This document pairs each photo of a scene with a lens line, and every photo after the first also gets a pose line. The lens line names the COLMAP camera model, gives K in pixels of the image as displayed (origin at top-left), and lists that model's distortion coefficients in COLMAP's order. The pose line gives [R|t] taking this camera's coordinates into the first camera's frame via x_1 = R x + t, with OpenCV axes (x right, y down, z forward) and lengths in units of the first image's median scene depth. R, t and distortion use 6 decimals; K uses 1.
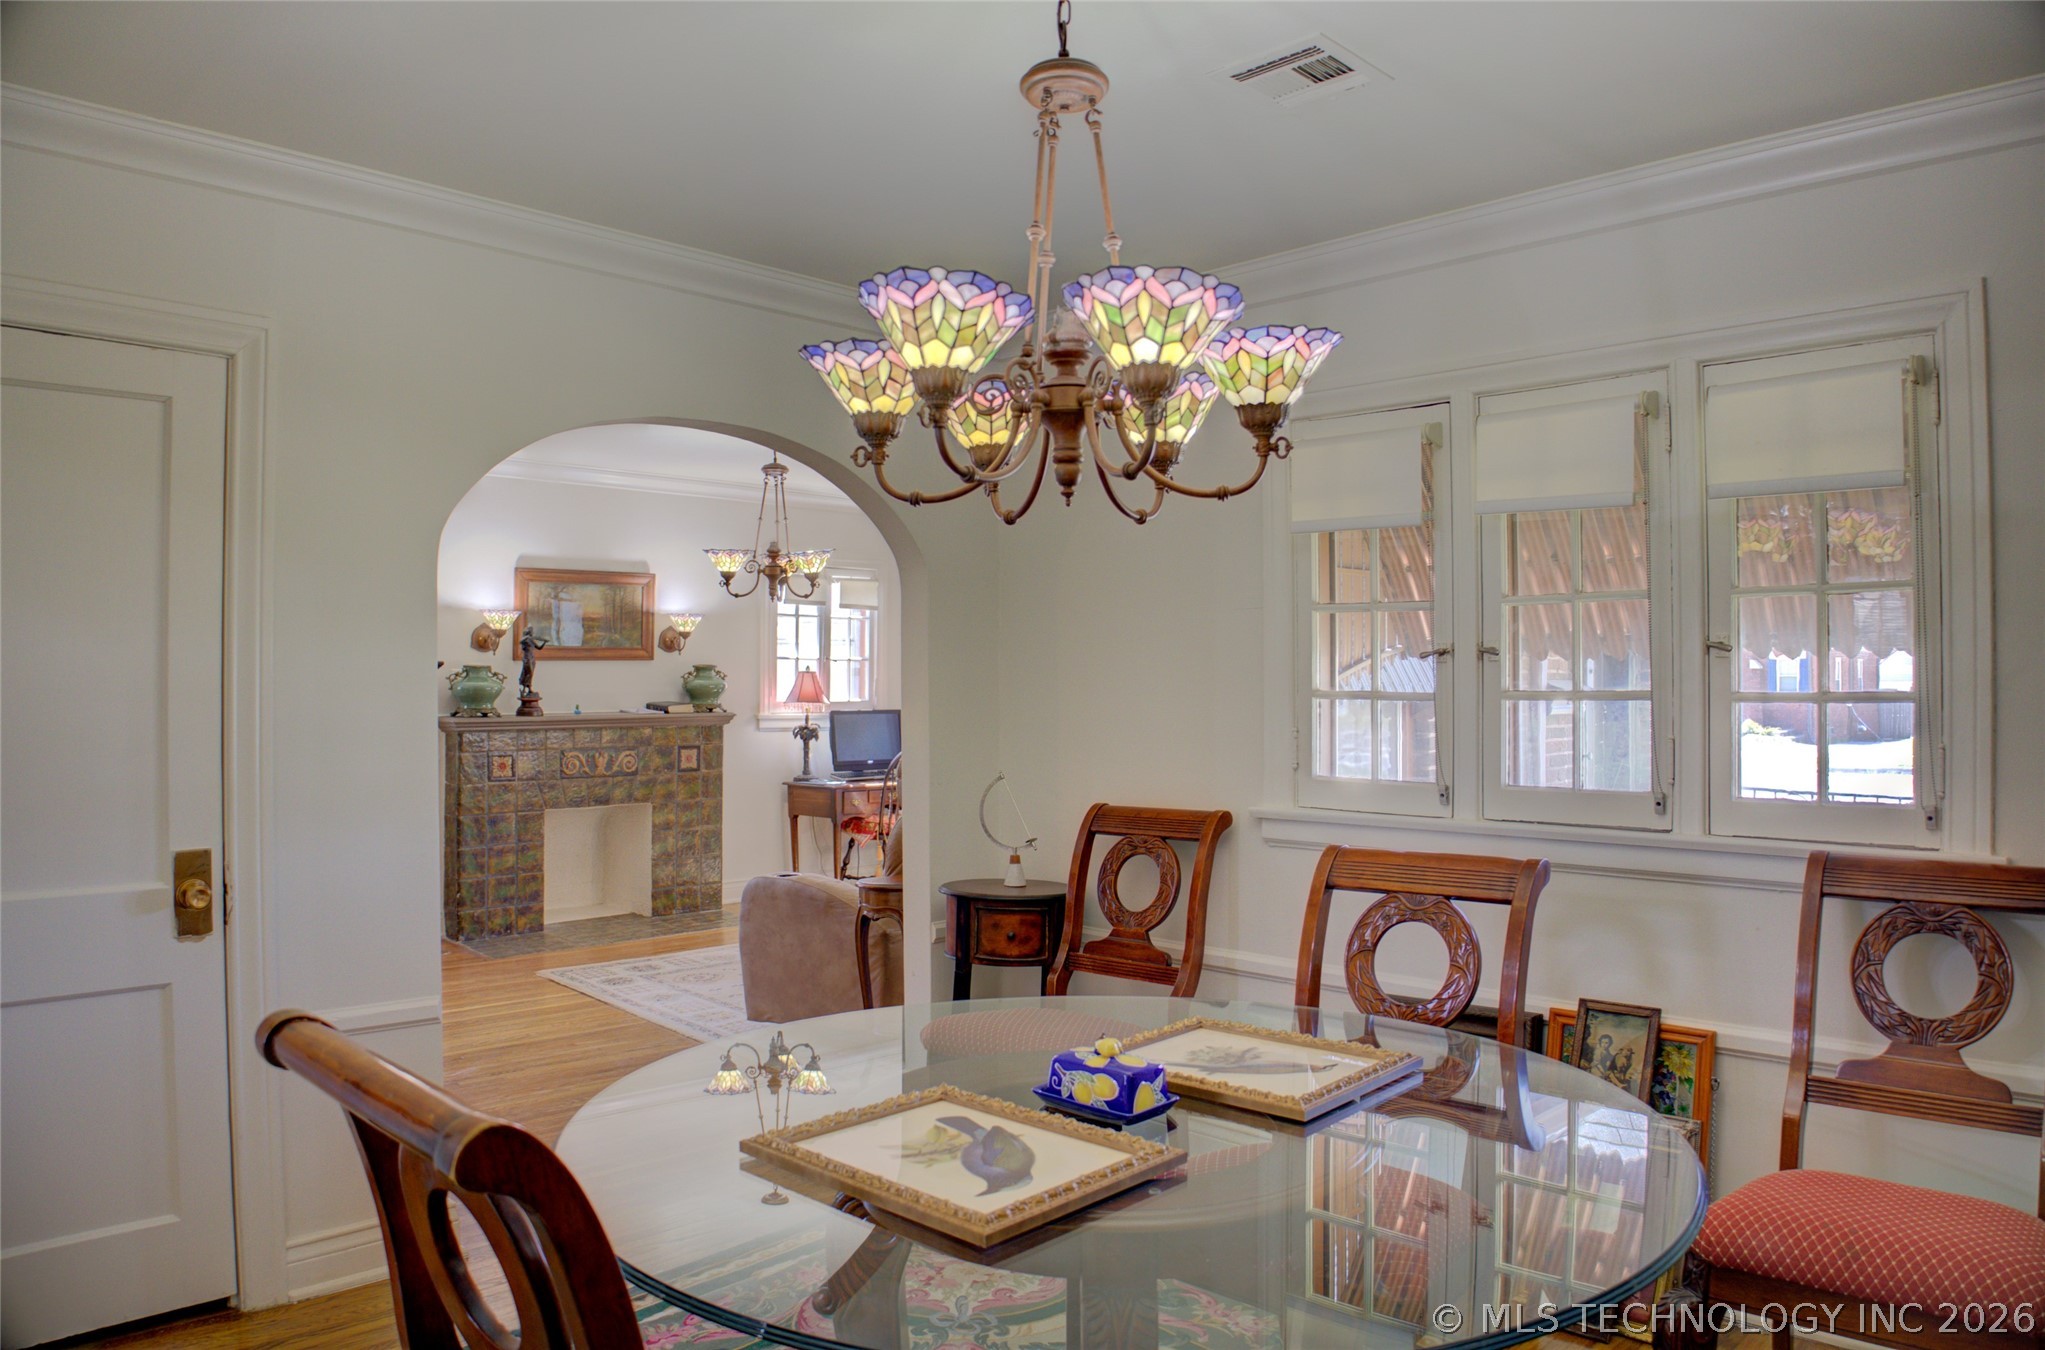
lens RADIAL K [[1381.0, 0, 1022.5], [0, 1381.0, 675.0], [0, 0, 1]] dist [-0.108608, 0.005480]
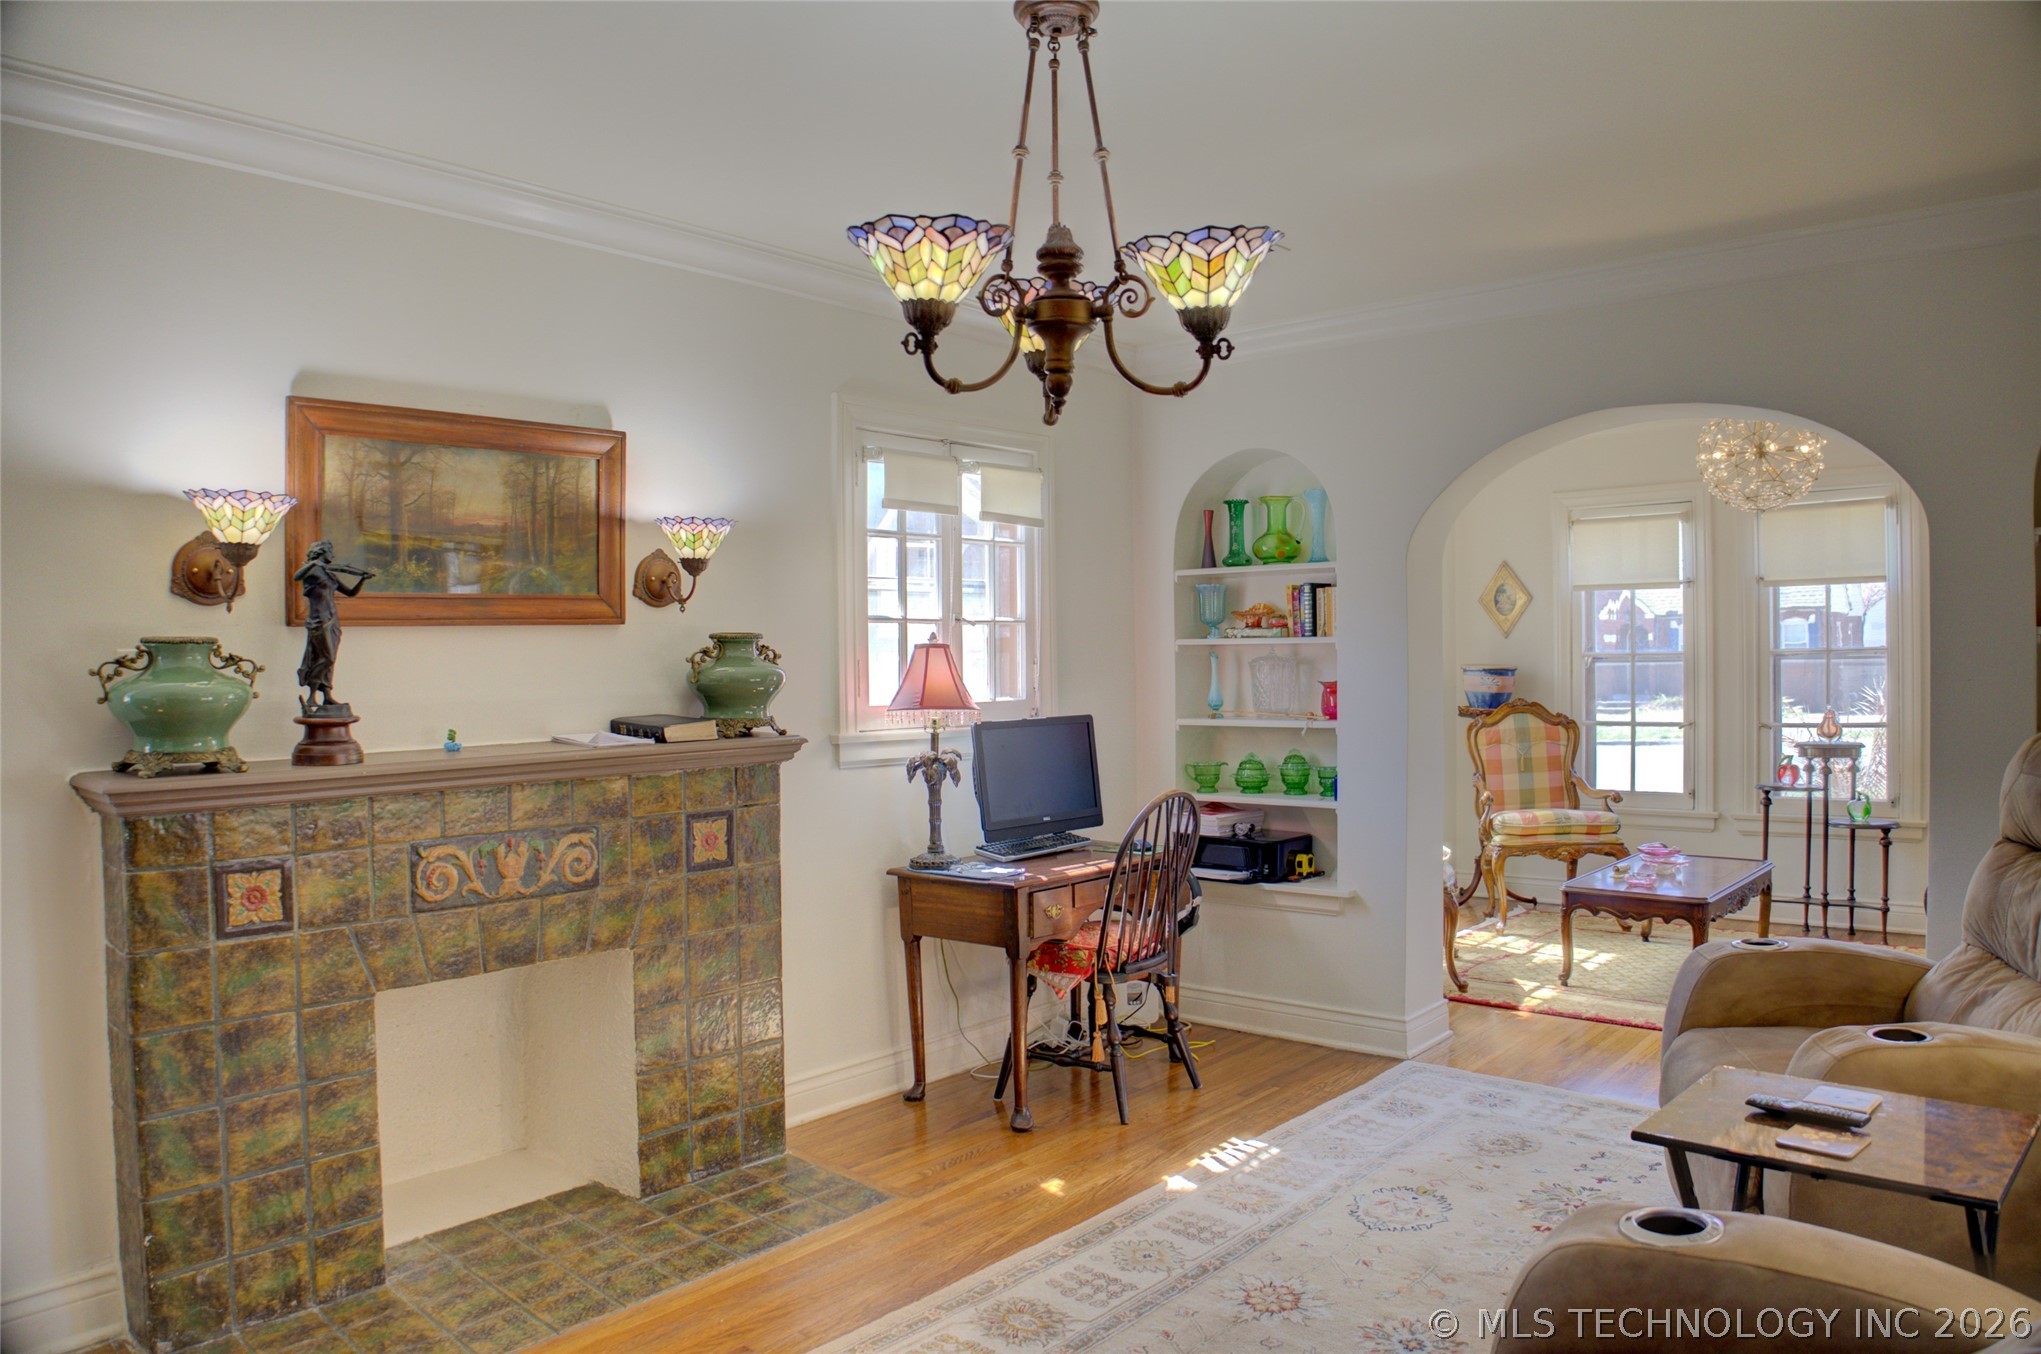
lens RADIAL K [[1384.5, 0, 1020.5], [0, 1384.5, 677.0], [0, 0, 1]] dist [-0.122810, 0.050484]
pose [[0.998503, -0.019488, 0.051112, -0.167668], [0.018739, 0.999710, 0.015098, 0.002502], [-0.051392, -0.014118, 0.998579, 0.559222]]
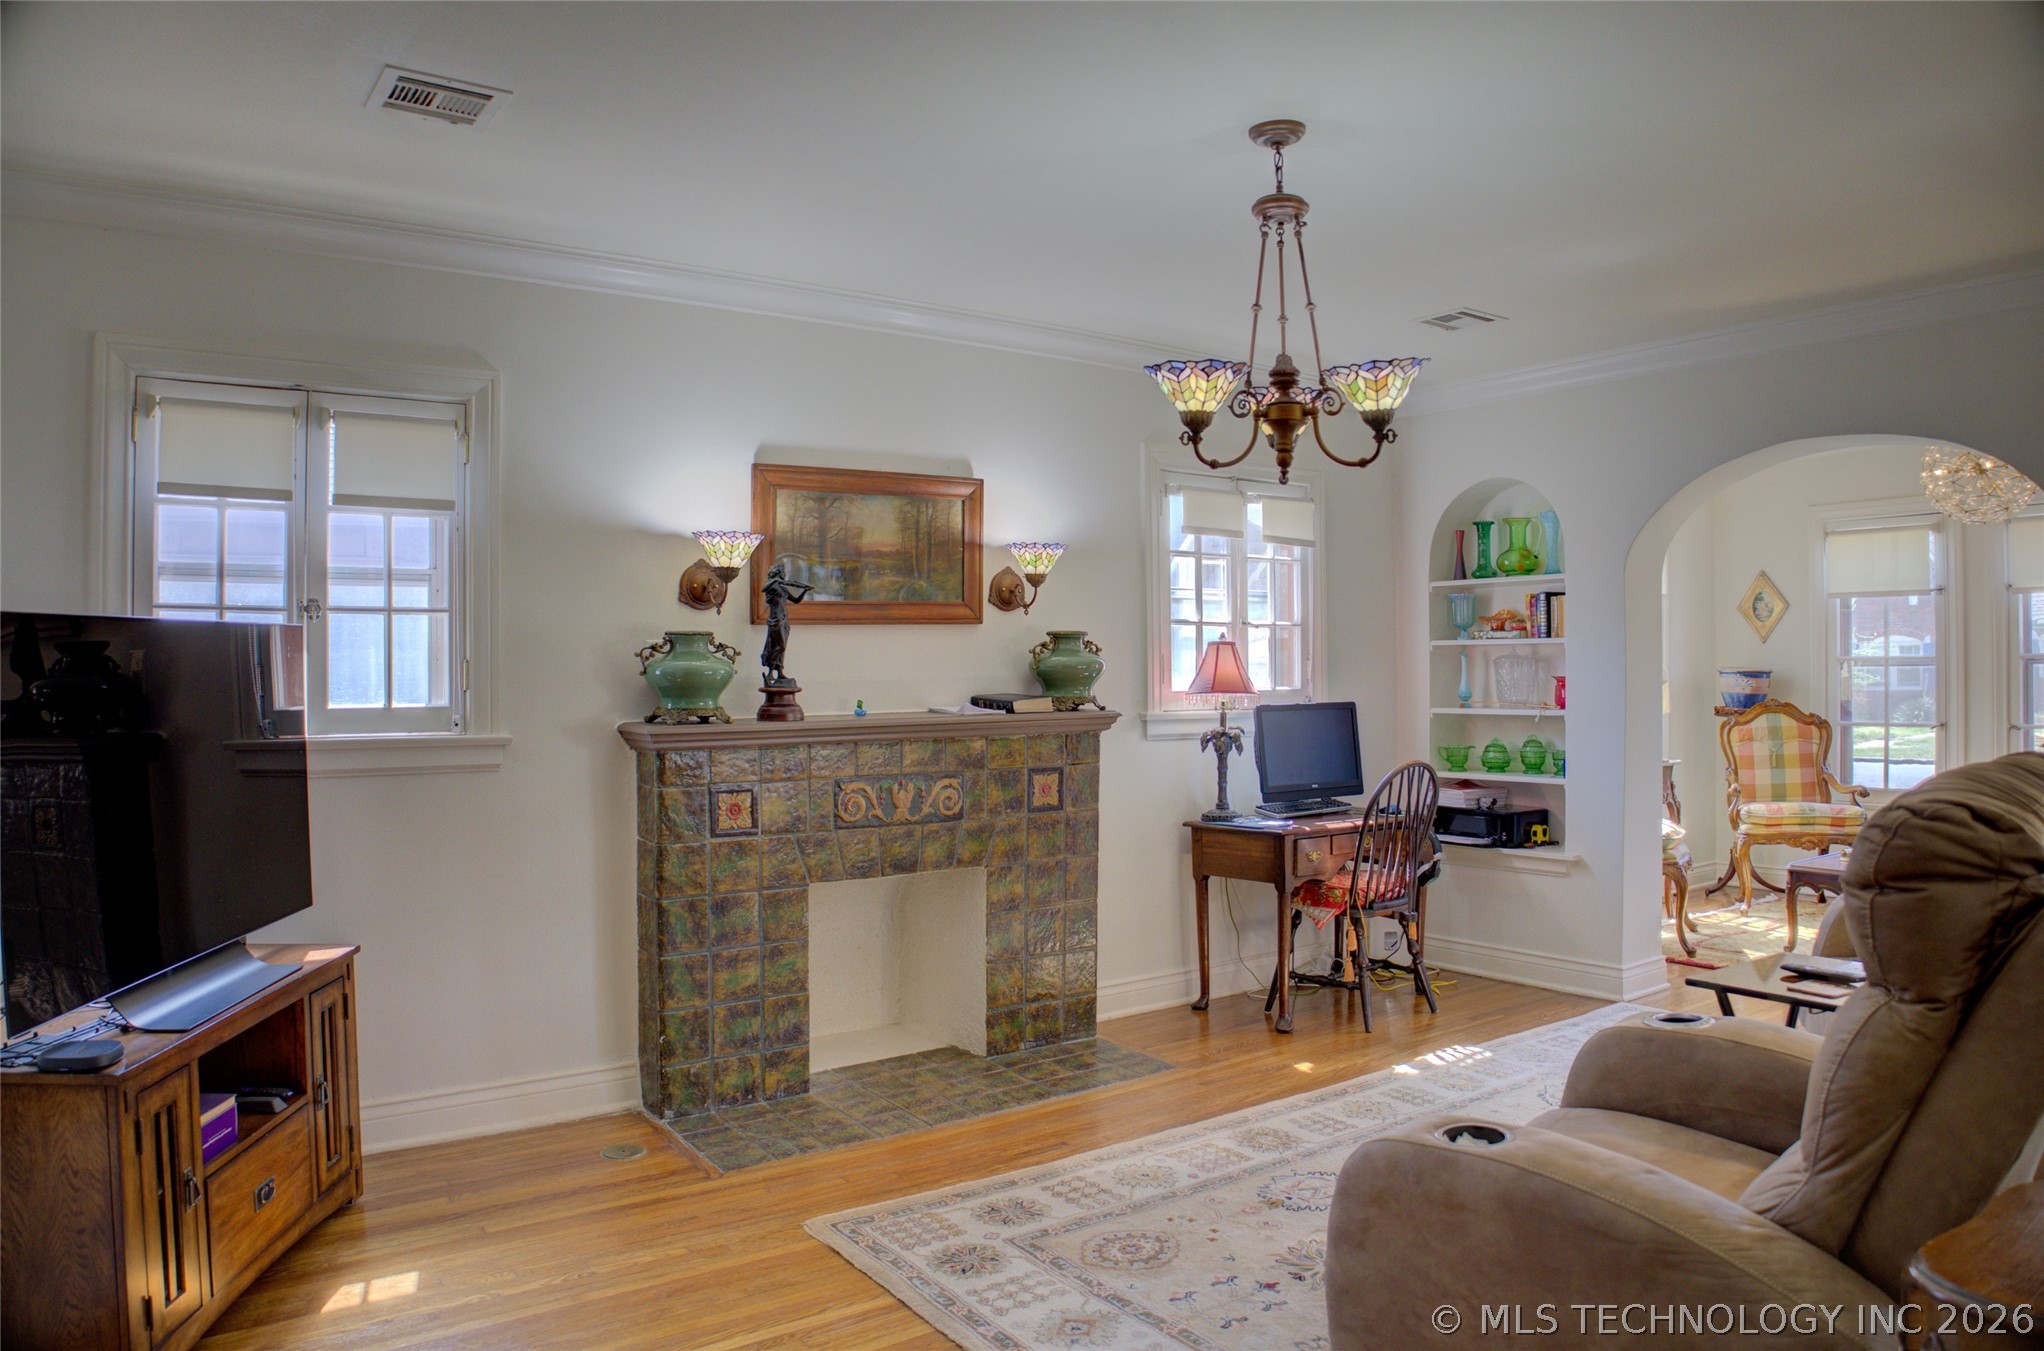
lens RADIAL K [[1344.9, 0, 978.5], [0, 1344.9, 683.0], [0, 0, 1]] dist [-0.180355, 0.104311]
pose [[0.978050, -0.010046, -0.208129, -0.154449], [0.012340, 0.999877, 0.009723, 0.009477], [0.208006, -0.012077, 0.978053, 0.441035]]
